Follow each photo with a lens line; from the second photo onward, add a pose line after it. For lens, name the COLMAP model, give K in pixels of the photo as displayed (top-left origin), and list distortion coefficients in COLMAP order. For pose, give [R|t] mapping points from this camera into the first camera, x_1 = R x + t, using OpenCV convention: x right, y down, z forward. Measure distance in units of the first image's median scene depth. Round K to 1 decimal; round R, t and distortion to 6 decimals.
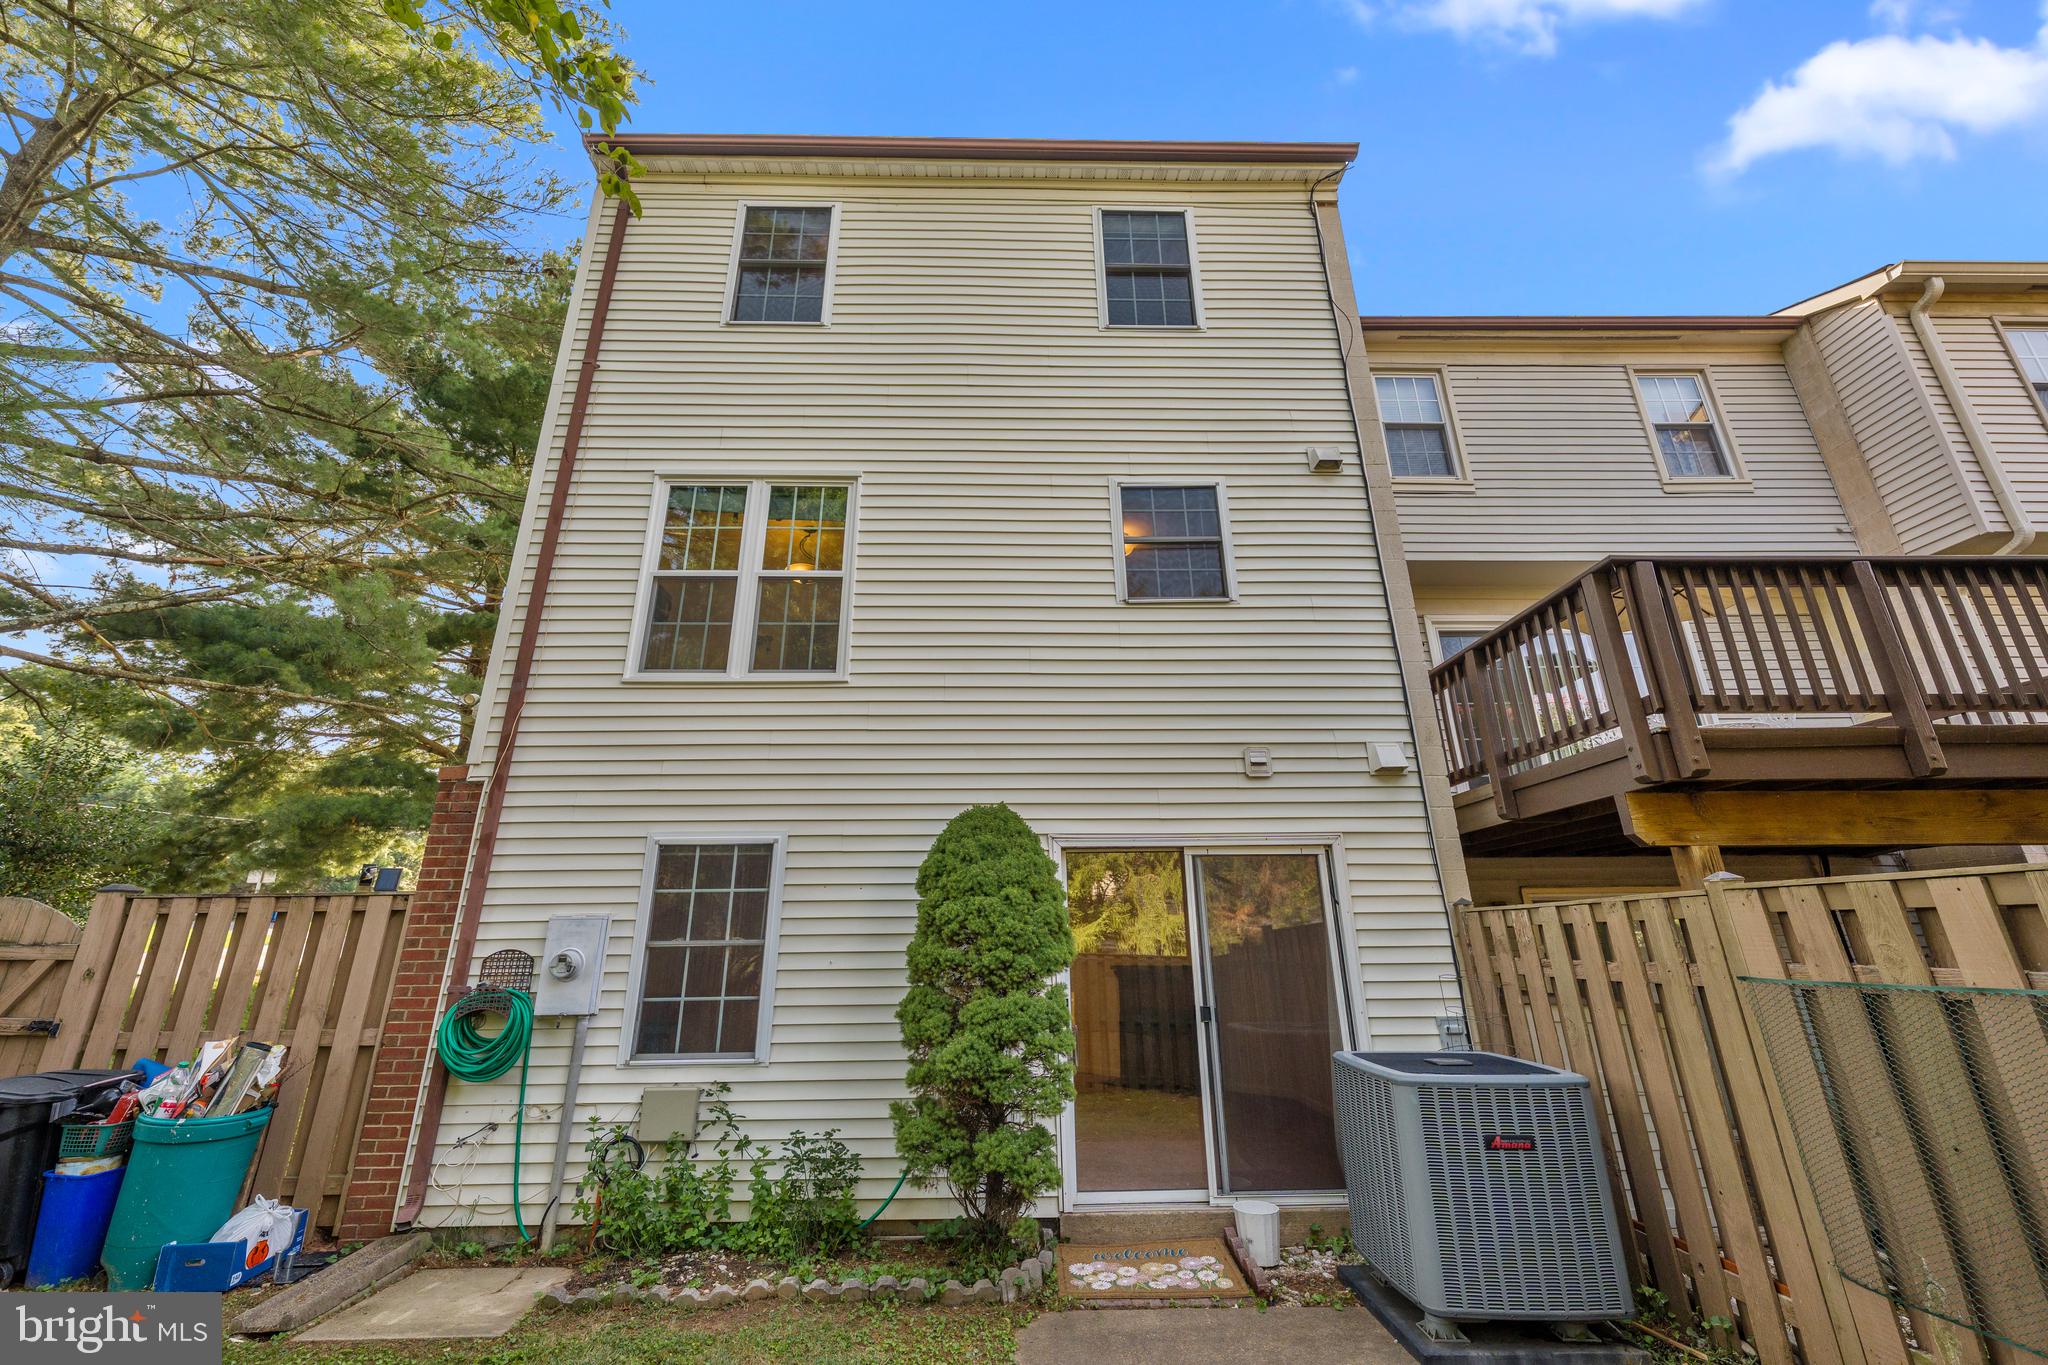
lens RADIAL K [[789.0, 0, 1024.0], [0, 789.0, 682.5], [0, 0, 1]] dist [-0.000793, -0.000336]
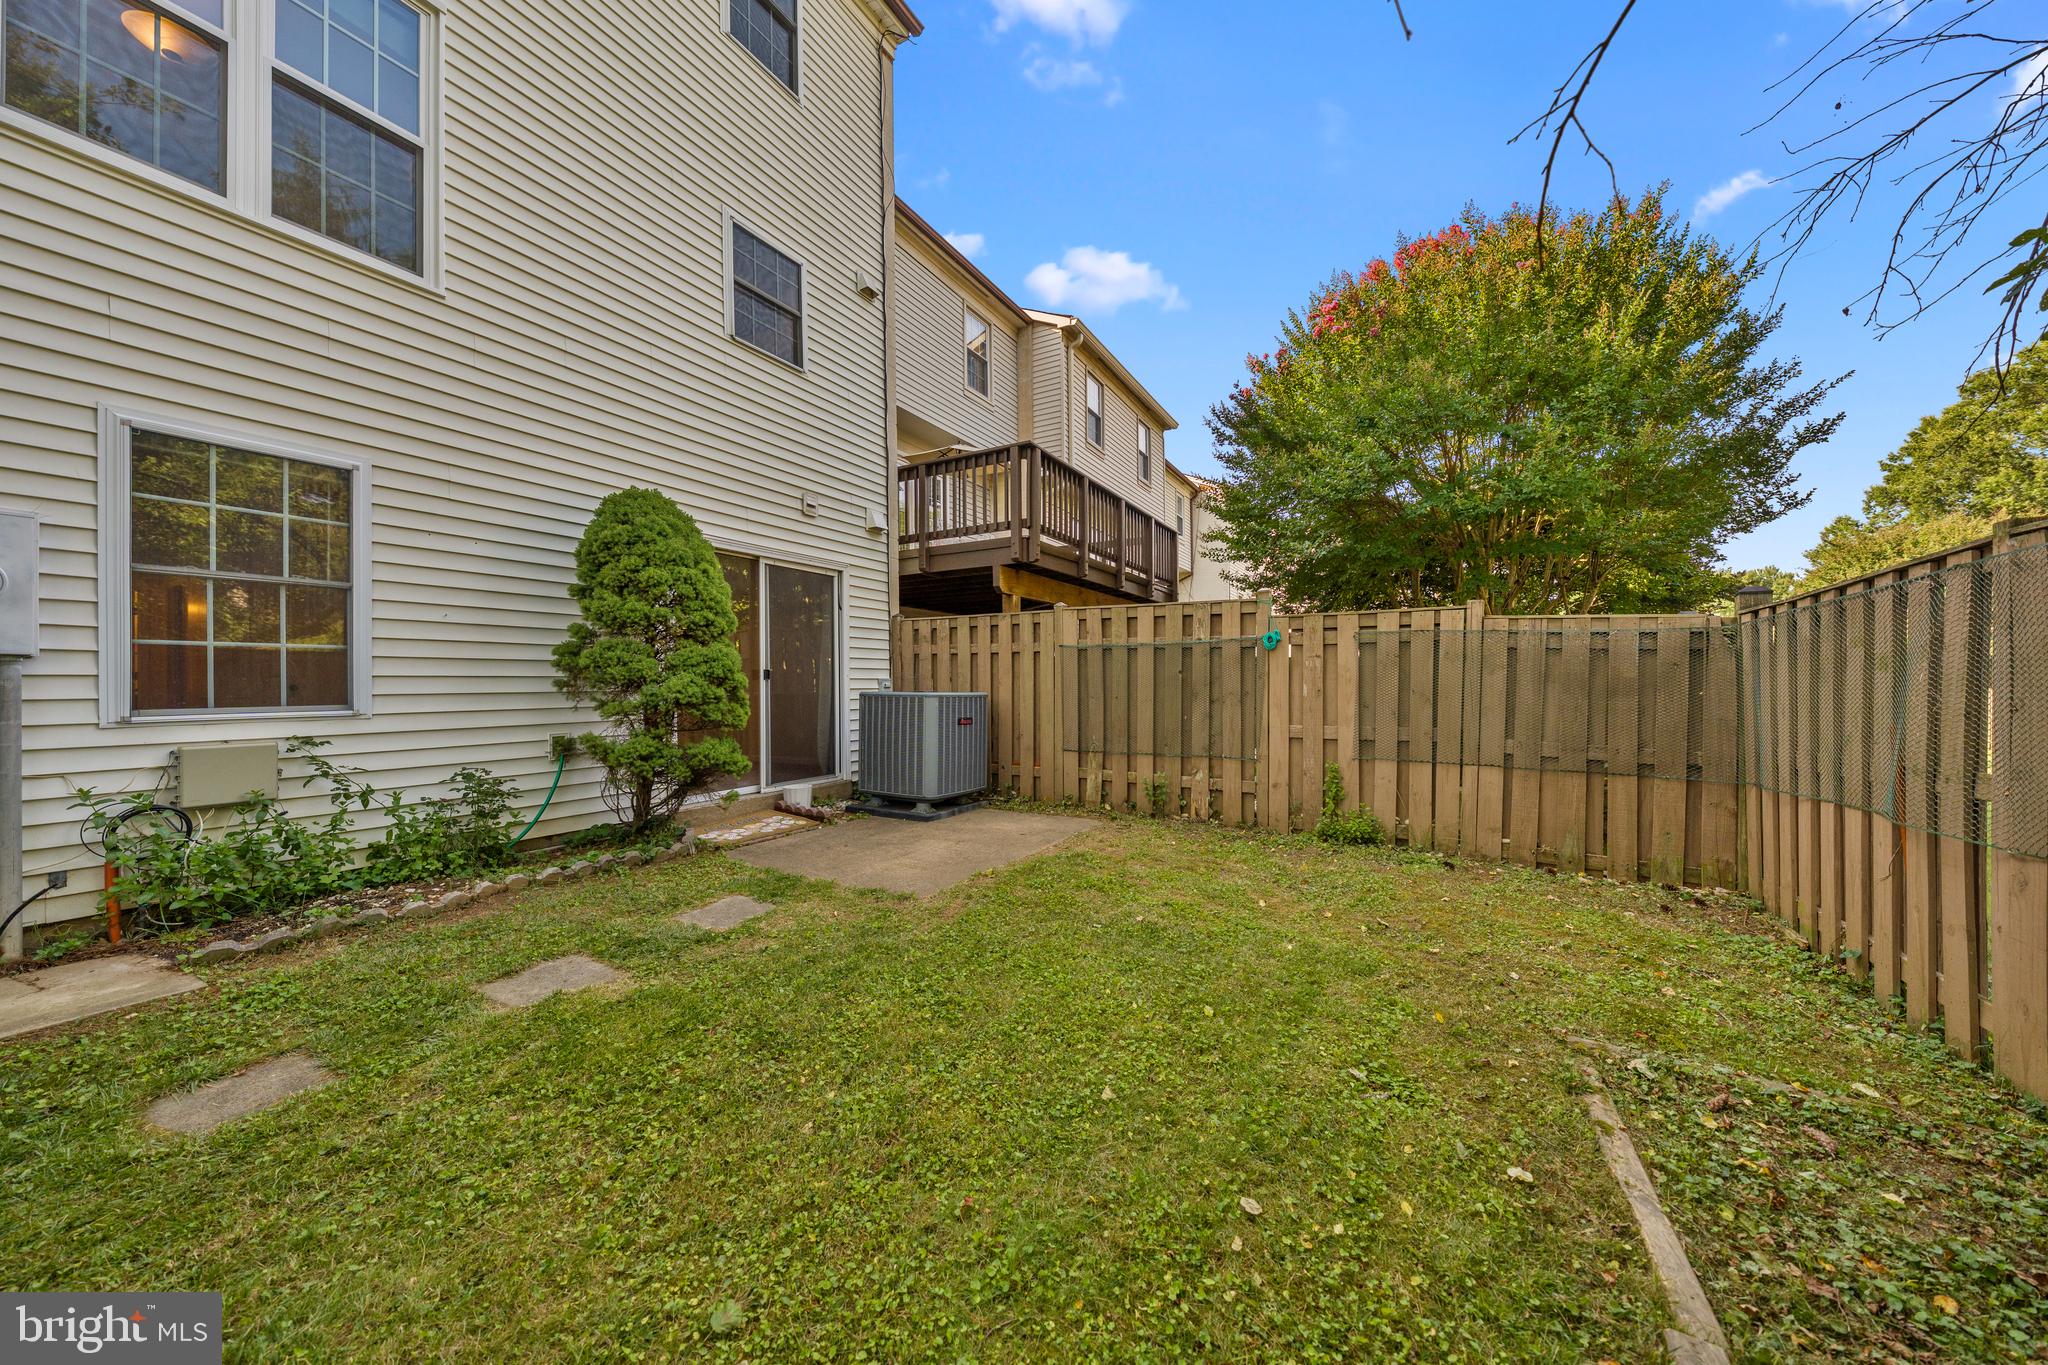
lens RADIAL K [[703.4, 0, 1024.0], [0, 703.4, 682.5], [0, 0, 1]] dist [-0.008268, 0.001561]
pose [[0.507499, 0.008078, 0.861614, -0.604801], [-0.273730, 0.949668, 0.152326, 0.116610], [-0.817017, -0.313155, 0.484167, 0.017231]]
